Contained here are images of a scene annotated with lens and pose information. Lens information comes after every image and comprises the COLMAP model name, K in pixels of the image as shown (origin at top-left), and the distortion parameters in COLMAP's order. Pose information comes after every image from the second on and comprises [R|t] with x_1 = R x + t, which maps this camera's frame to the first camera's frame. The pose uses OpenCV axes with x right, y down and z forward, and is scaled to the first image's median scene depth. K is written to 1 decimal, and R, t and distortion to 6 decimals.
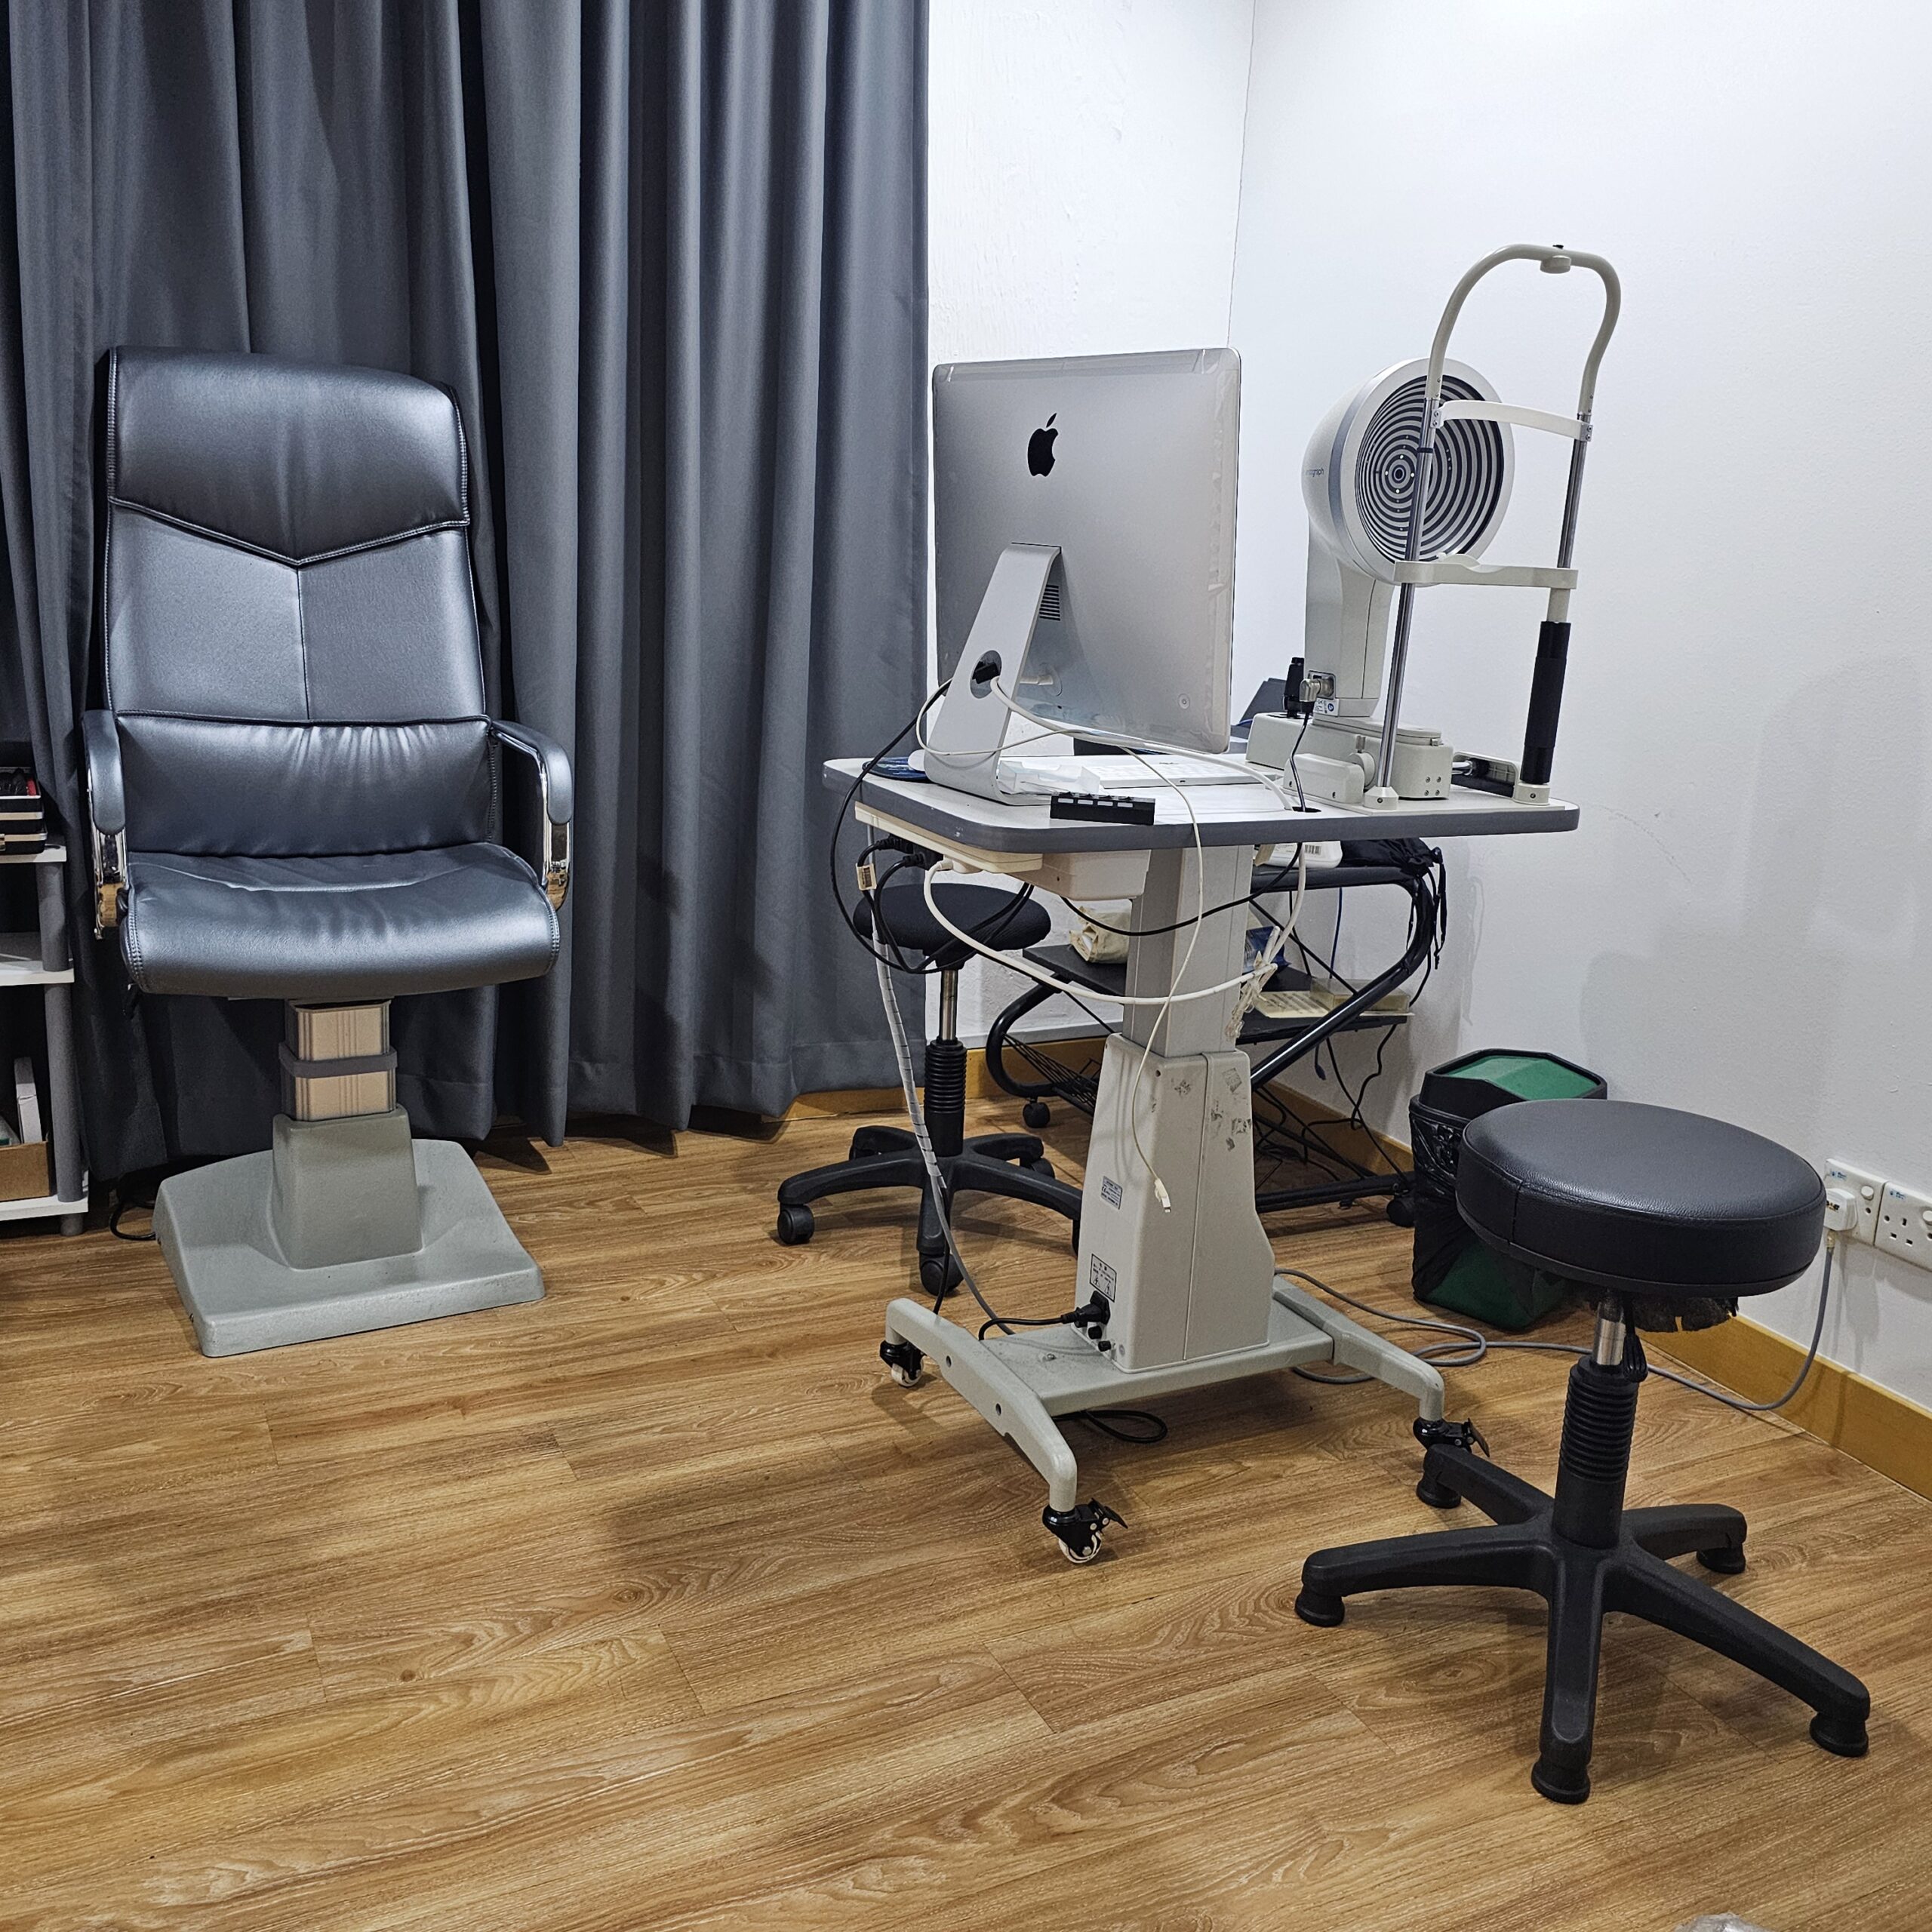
lens RADIAL K [[1809.2, 0, 961.1], [0, 1809.2, 967.8], [0, 0, 1]] dist [0.026637, 0.000000]
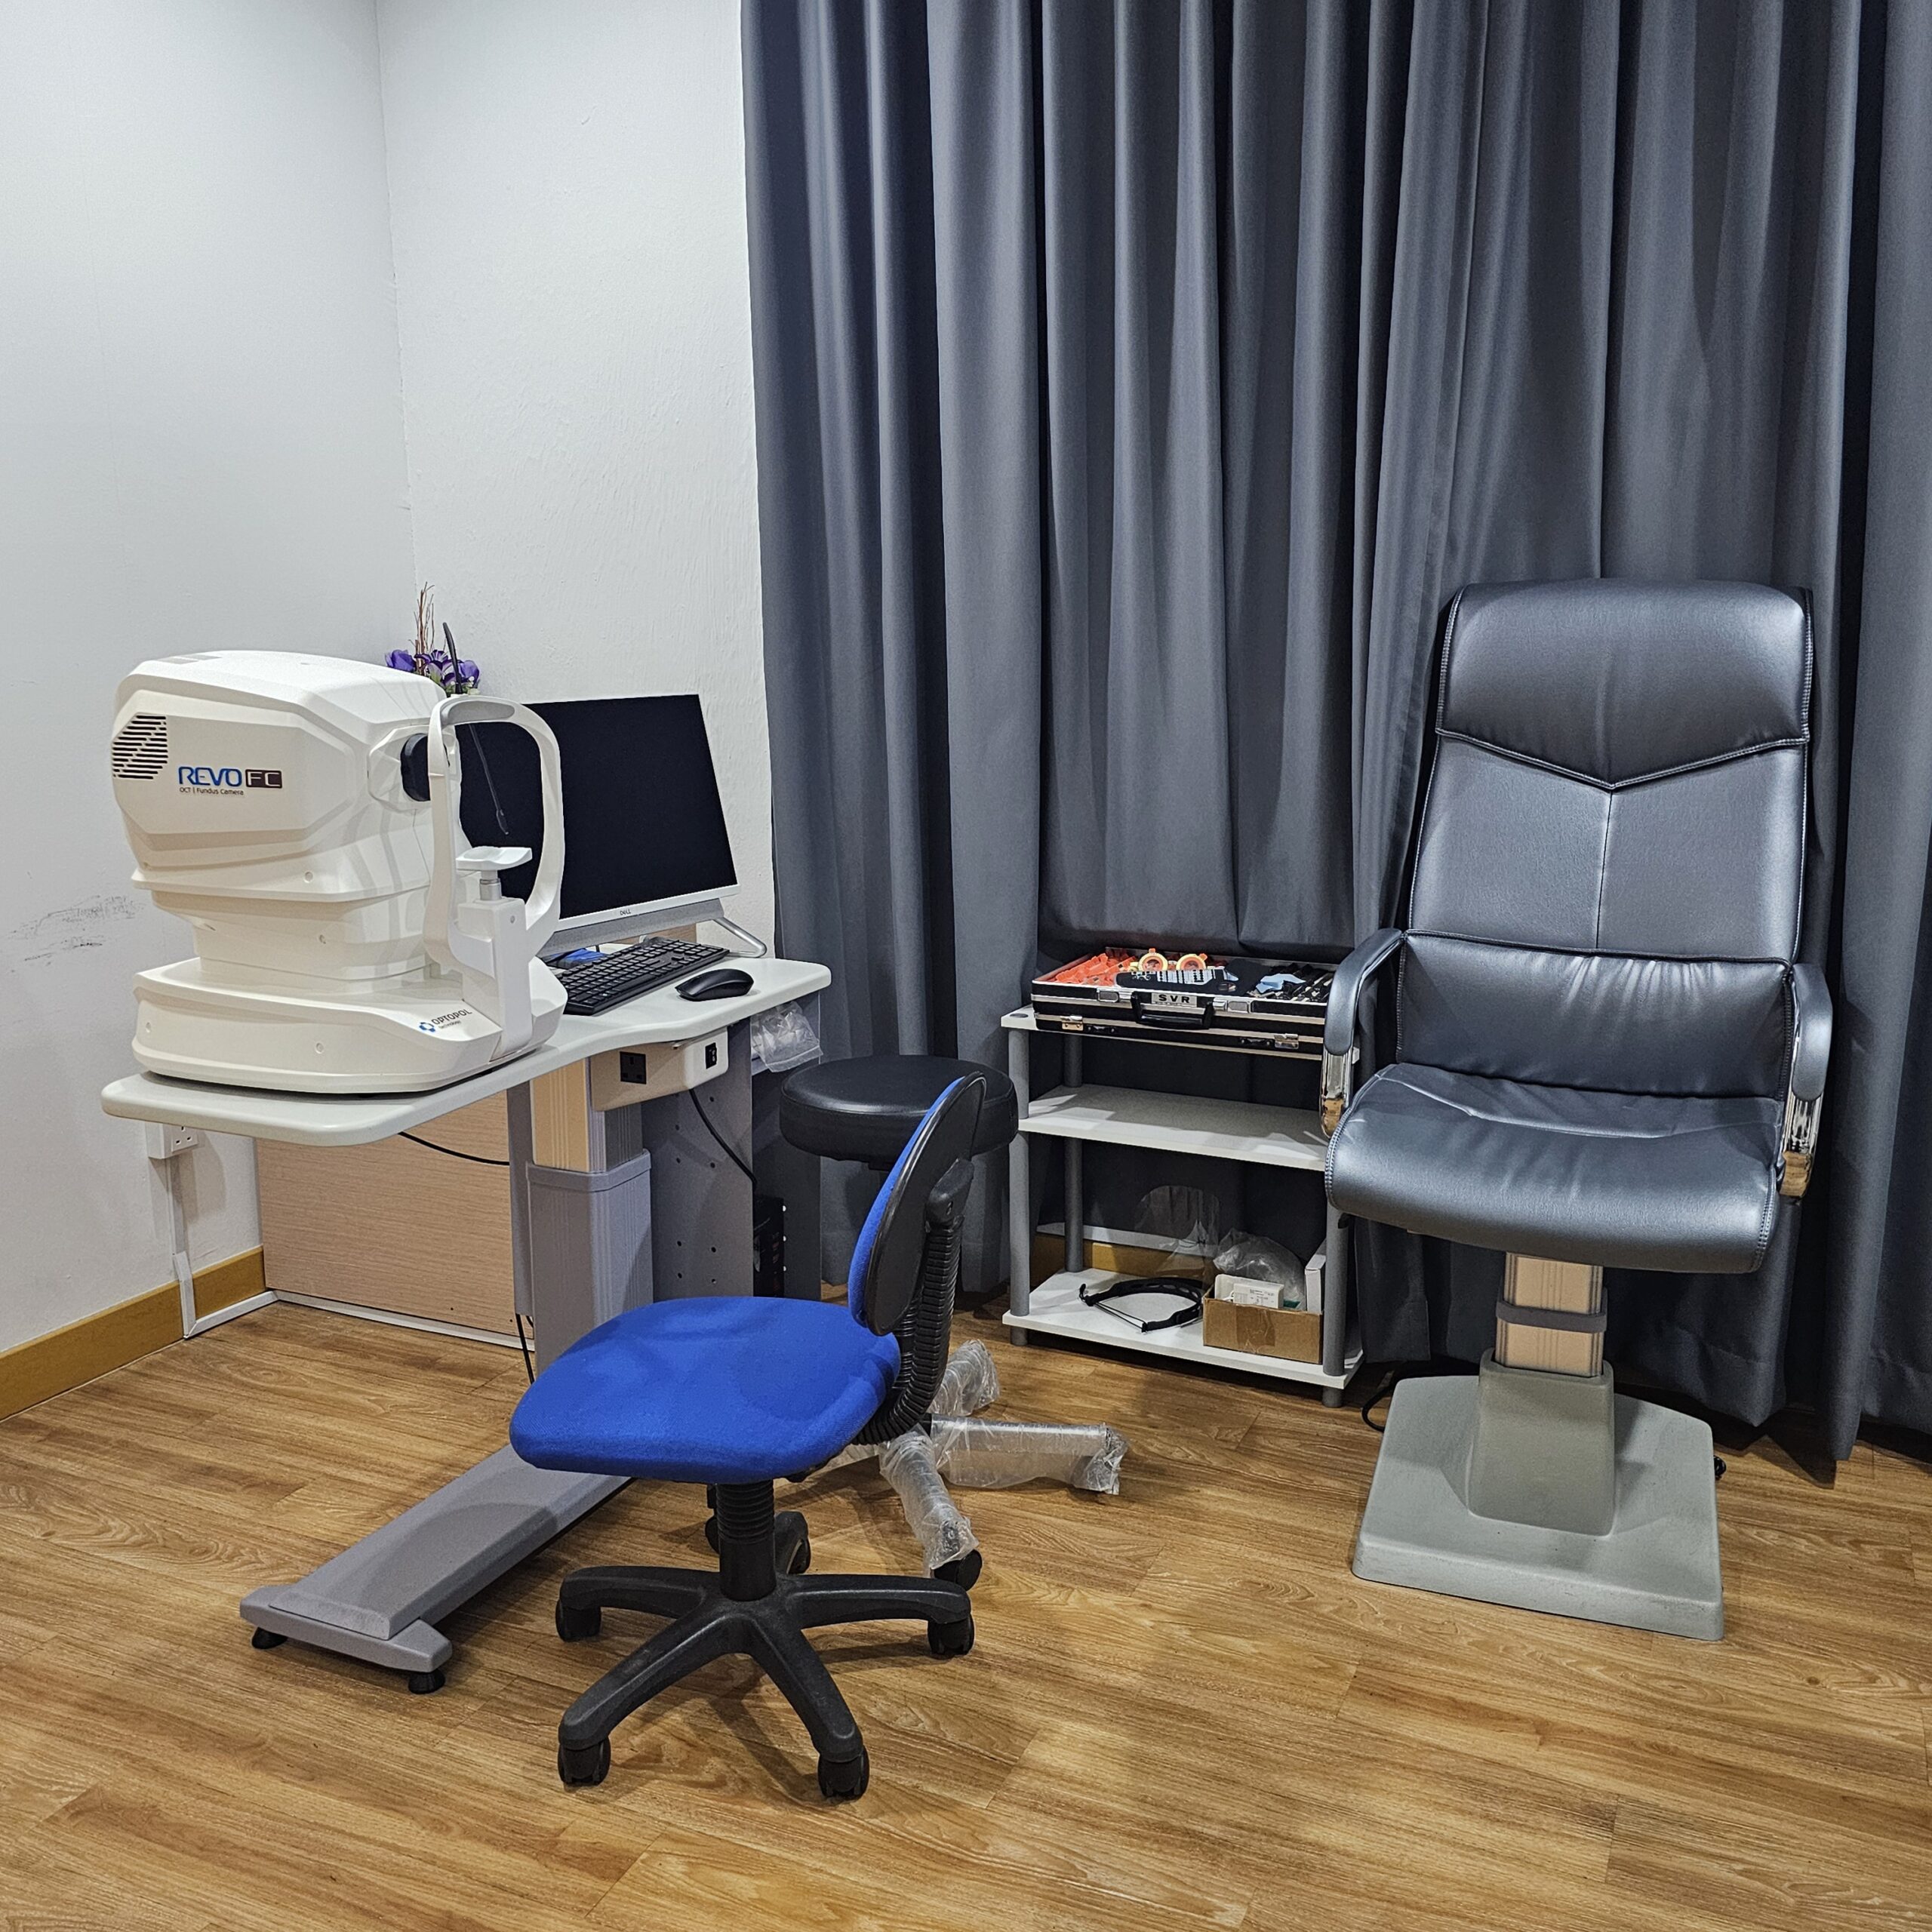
lens RADIAL K [[1809.2, 0, 960.0], [0, 1809.2, 950.7], [0, 0, 1]] dist [0.026637, 0.000000]
pose [[0.627579, 0.088510, -0.773505, 0.185922], [-0.144893, 0.989438, -0.004339, -0.087071], [0.764951, 0.114799, 0.633775, 0.138278]]
